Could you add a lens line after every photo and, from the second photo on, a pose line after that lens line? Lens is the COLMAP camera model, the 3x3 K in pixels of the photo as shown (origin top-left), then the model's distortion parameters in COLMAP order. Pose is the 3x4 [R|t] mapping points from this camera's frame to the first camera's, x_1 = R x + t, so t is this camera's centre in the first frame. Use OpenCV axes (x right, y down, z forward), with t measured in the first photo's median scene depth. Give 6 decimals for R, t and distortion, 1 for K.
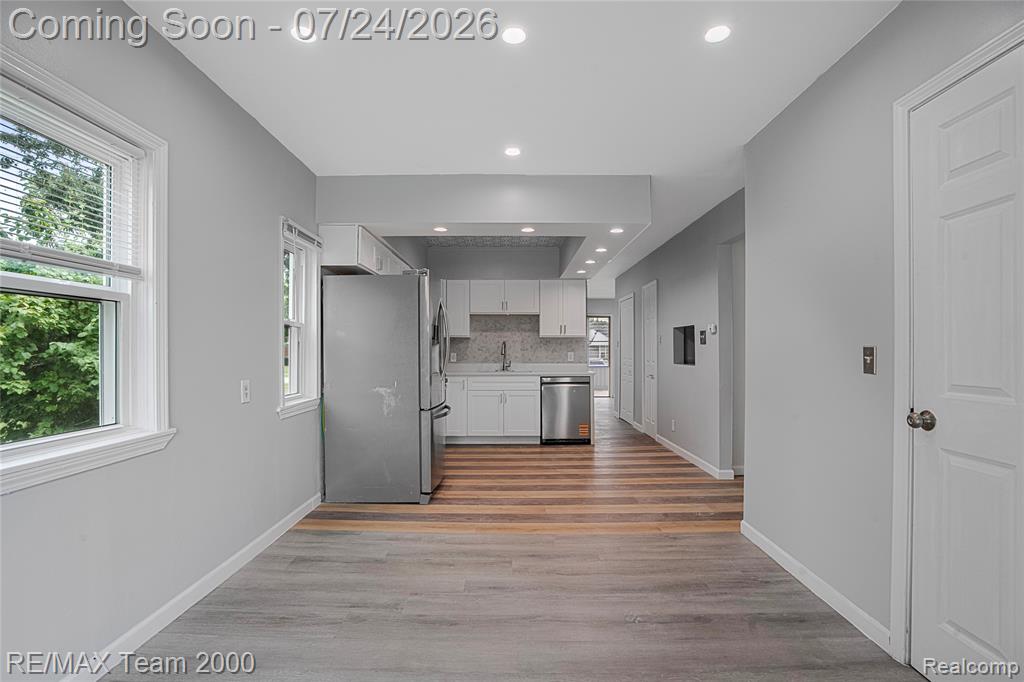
lens RADIAL K [[474.7, 0, 512.1], [0, 474.7, 350.5], [0, 0, 1]] dist [-0.041053, 0.013480]
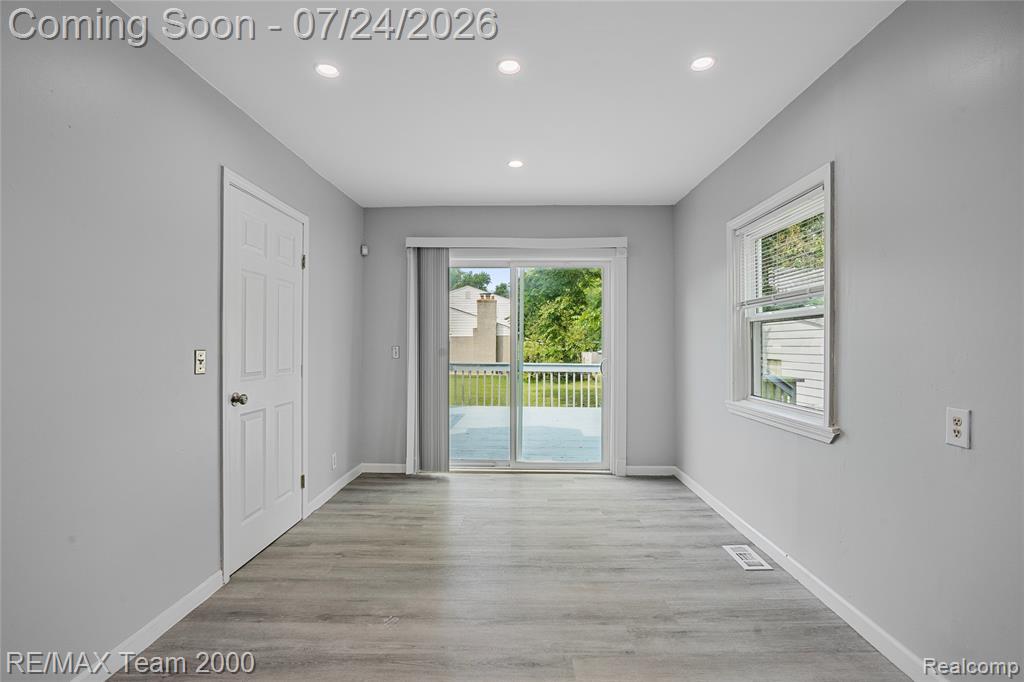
lens RADIAL K [[474.7, 0, 510.2], [0, 474.7, 342.1], [0, 0, 1]] dist [-0.041053, 0.013480]
pose [[-0.999894, -0.001781, 0.014419, -0.006442], [-0.001848, 0.999988, -0.004598, -0.012142], [-0.014410, -0.004624, -0.999885, 1.142441]]
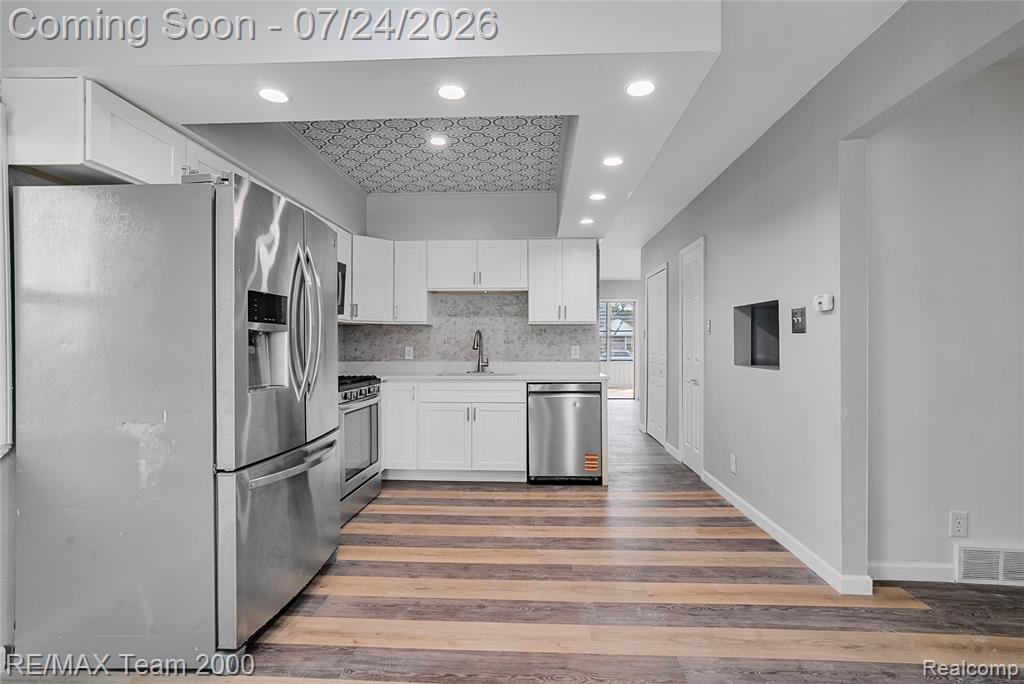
lens RADIAL K [[474.7, 0, 512.0], [0, 474.7, 342.9], [0, 0, 1]] dist [-0.041053, 0.013480]
pose [[0.998577, 0.000553, -0.053333, 0.123651], [-0.000449, 0.999998, 0.001971, -0.003191], [0.053334, -0.001945, 0.998575, 0.552147]]
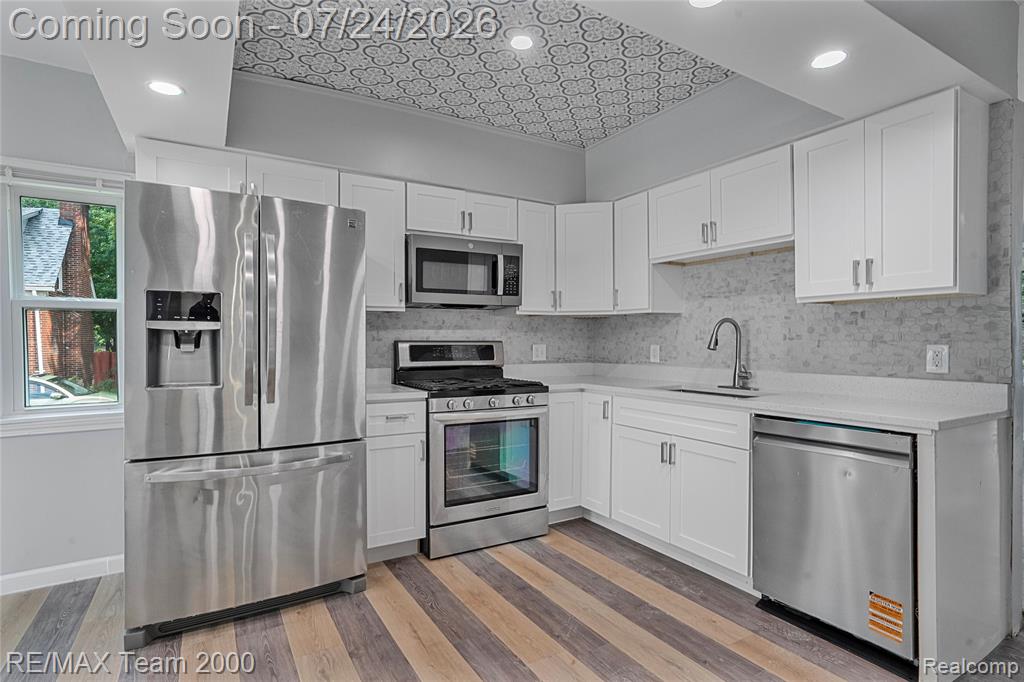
lens RADIAL K [[513.2, 0, 504.9], [0, 513.2, 345.1], [0, 0, 1]] dist [-0.012488, 0.000991]
pose [[0.510719, 0.006135, -0.859726, 0.486874], [0.004561, 0.999941, 0.009845, -0.001171], [0.859736, -0.008949, 0.510661, 1.067366]]
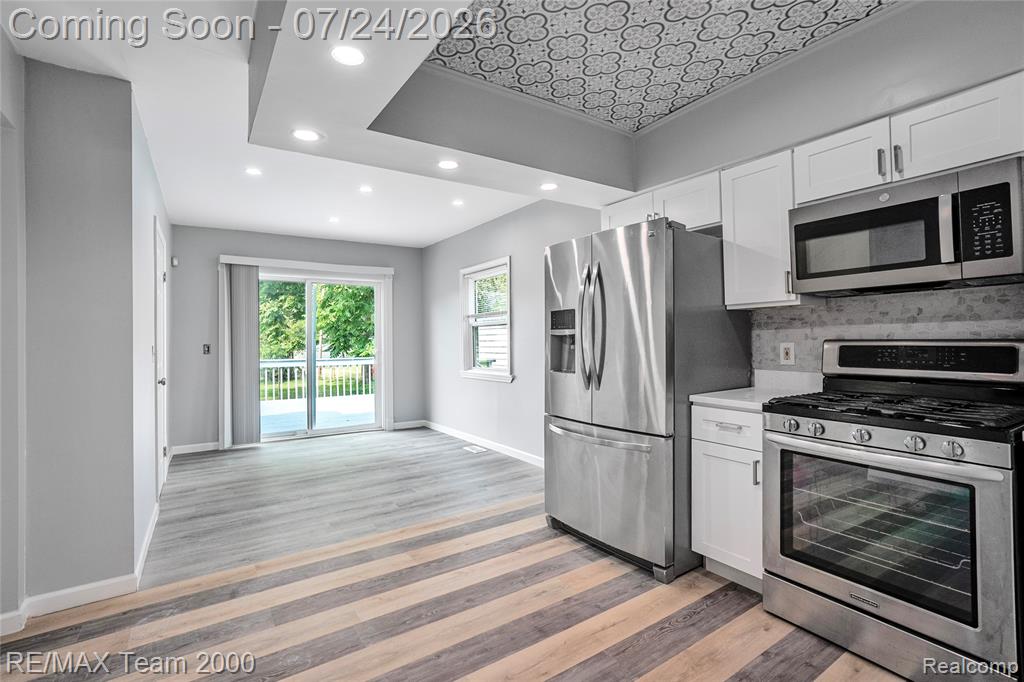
lens RADIAL K [[474.7, 0, 516.1], [0, 474.7, 331.6], [0, 0, 1]] dist [-0.041053, 0.013480]
pose [[-0.822614, 0.001228, -0.568599, 0.345670], [0.013732, 0.999749, -0.017707, -0.006593], [0.568434, -0.022374, -0.822424, 1.659192]]
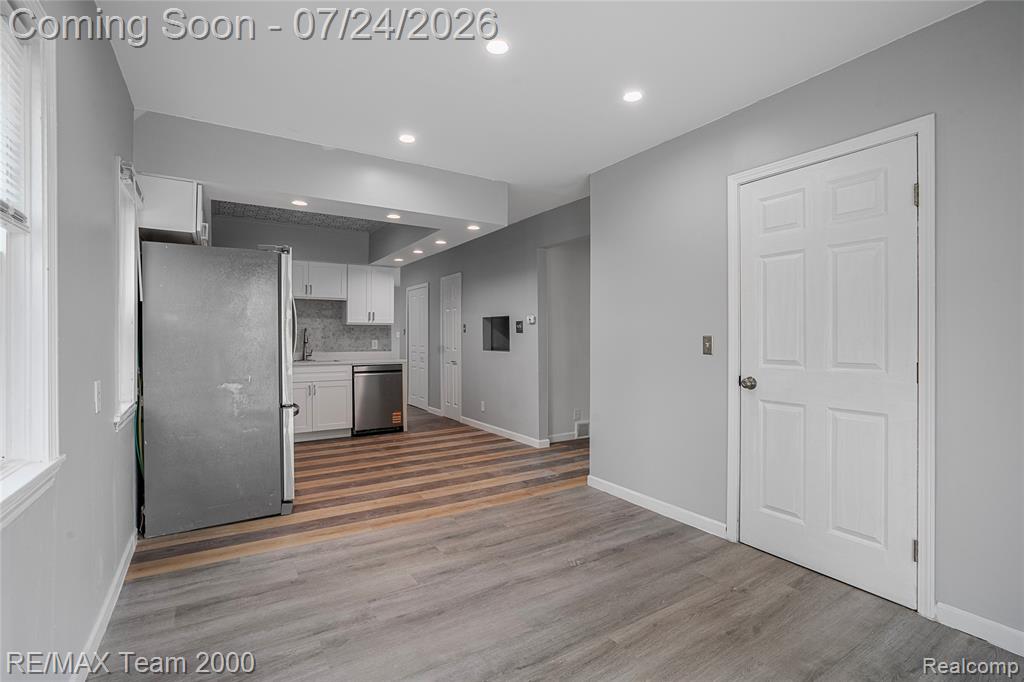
lens RADIAL K [[474.7, 0, 515.0], [0, 474.7, 334.8], [0, 0, 1]] dist [-0.041053, 0.013480]
pose [[0.841105, 0.002764, 0.540865, -0.296993], [0.000709, 0.999980, -0.006213, -0.002012], [-0.540871, 0.005609, 0.841087, 0.039296]]
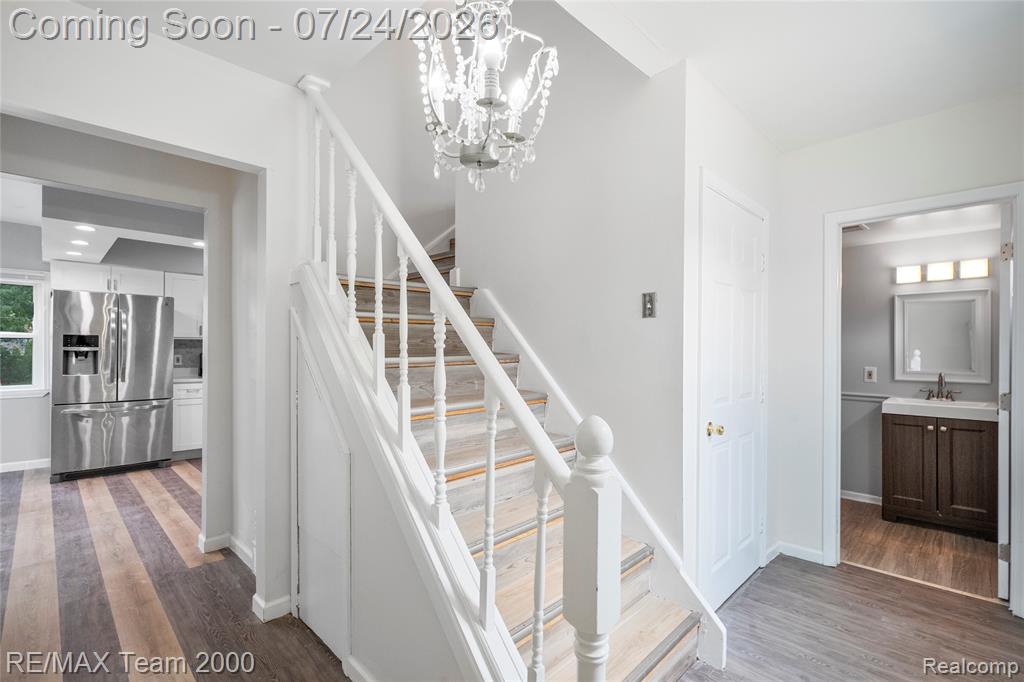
lens RADIAL K [[474.7, 0, 529.1], [0, 474.7, 345.5], [0, 0, 1]] dist [-0.041053, 0.013480]
pose [[0.724778, 0.001112, -0.688981, 1.505214], [-0.002256, 0.999997, -0.000760, -0.029232], [0.688978, 0.002106, 0.724779, 0.983693]]
